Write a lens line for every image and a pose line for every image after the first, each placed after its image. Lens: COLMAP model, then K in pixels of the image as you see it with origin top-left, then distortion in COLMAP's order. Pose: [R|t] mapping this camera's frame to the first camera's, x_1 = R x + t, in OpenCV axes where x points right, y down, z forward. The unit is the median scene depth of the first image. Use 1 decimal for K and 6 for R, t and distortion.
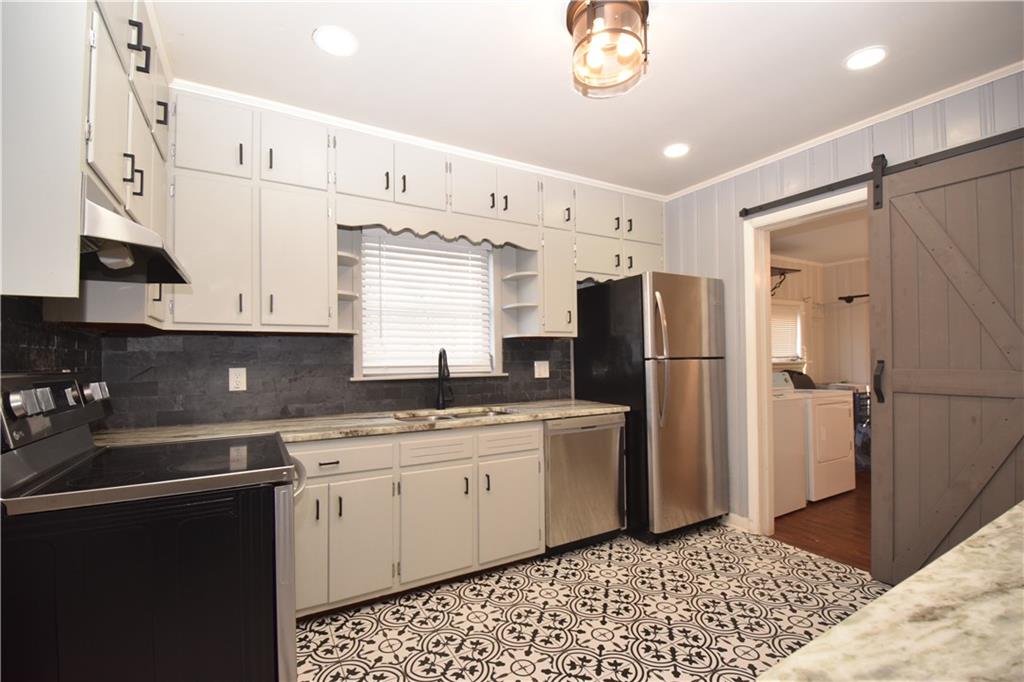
lens RADIAL K [[448.5, 0, 512.6], [0, 448.5, 352.3], [0, 0, 1]] dist [0.020287, -0.022242]
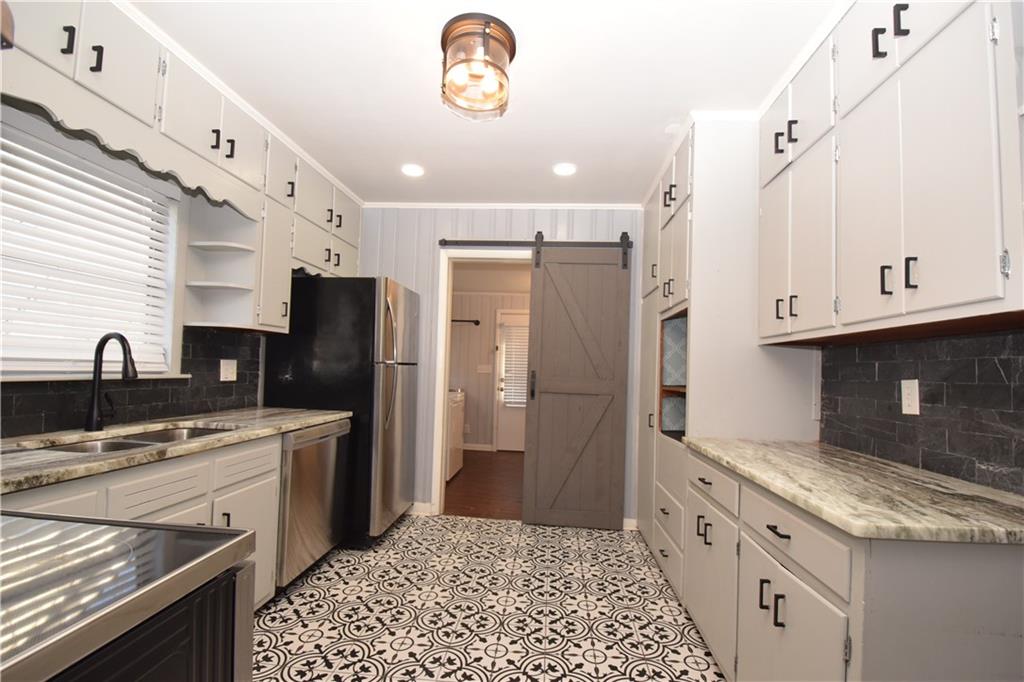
lens RADIAL K [[448.5, 0, 512.6], [0, 448.5, 352.3], [0, 0, 1]] dist [0.020287, -0.022242]
pose [[0.579927, 0.059052, 0.812525, -0.344877], [-0.050794, 0.998050, -0.036283, 0.012350], [-0.813083, -0.020230, 0.581796, 0.172807]]
